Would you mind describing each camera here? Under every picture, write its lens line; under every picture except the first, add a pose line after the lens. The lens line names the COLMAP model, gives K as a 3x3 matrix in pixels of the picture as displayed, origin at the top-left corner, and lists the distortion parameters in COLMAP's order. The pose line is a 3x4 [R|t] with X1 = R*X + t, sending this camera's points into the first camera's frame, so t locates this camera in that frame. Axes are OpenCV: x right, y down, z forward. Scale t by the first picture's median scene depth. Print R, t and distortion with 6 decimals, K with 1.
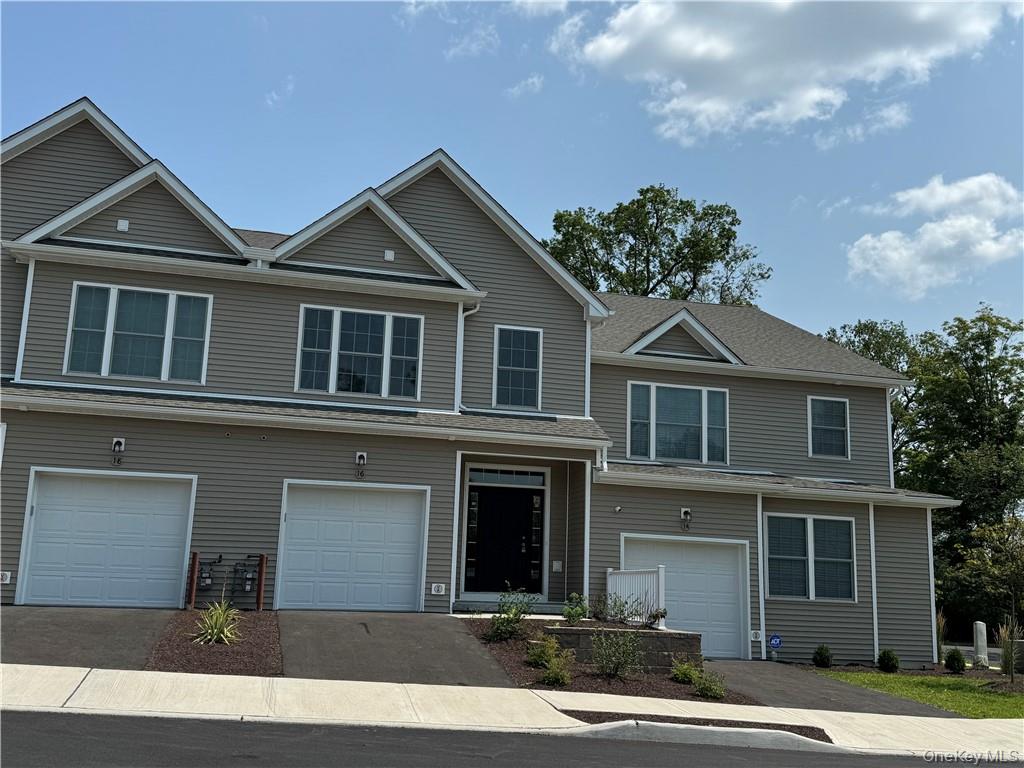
lens RADIAL K [[1005.7, 0, 505.9], [0, 1005.7, 391.8], [0, 0, 1]] dist [0.085968, 0.000000]
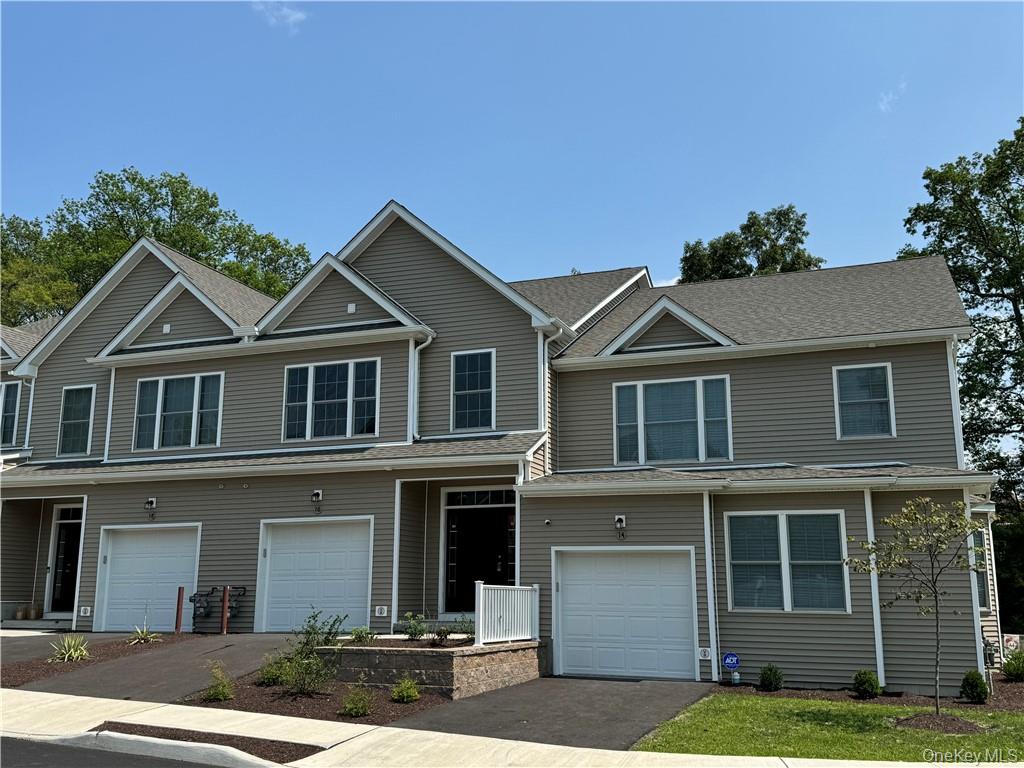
lens RADIAL K [[1005.7, 0, 503.3], [0, 1005.7, 385.3], [0, 0, 1]] dist [0.085968, 0.000000]
pose [[0.820678, -0.149594, -0.551460, 0.628590], [0.134039, 0.988592, -0.068698, 0.047184], [0.555446, -0.017538, 0.831368, 0.175889]]
